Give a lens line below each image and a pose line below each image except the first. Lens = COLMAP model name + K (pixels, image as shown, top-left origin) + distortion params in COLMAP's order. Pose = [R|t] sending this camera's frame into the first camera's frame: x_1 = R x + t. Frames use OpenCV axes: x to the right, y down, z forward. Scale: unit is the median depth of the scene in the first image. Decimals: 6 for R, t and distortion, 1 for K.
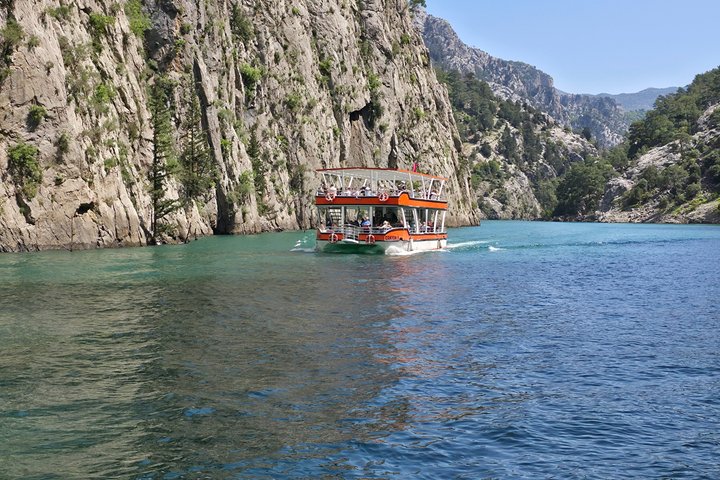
lens RADIAL K [[1207.8, 0, 360.0], [0, 1207.8, 240.0], [0, 0, 1]] dist [0.343843, -1.652039]
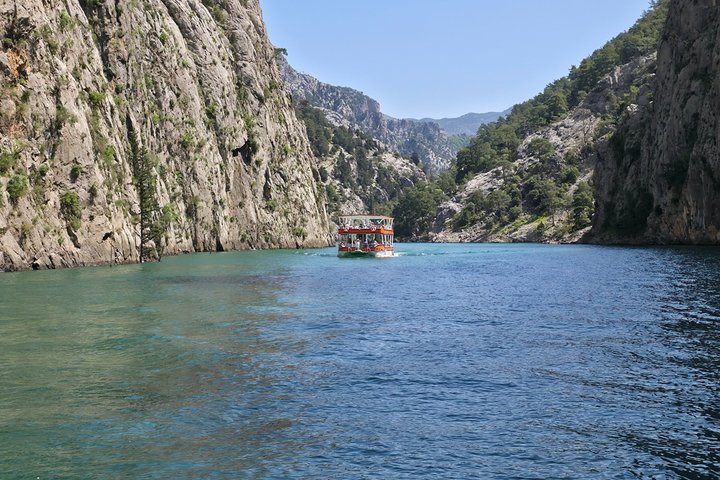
lens RADIAL K [[1207.8, 0, 360.0], [0, 1207.8, 240.0], [0, 0, 1]] dist [0.343843, -1.652039]
pose [[0.990156, -0.014020, 0.139261, -0.046896], [0.016616, 0.999709, -0.017499, 0.002736], [-0.138975, 0.019640, 0.990101, -0.151497]]
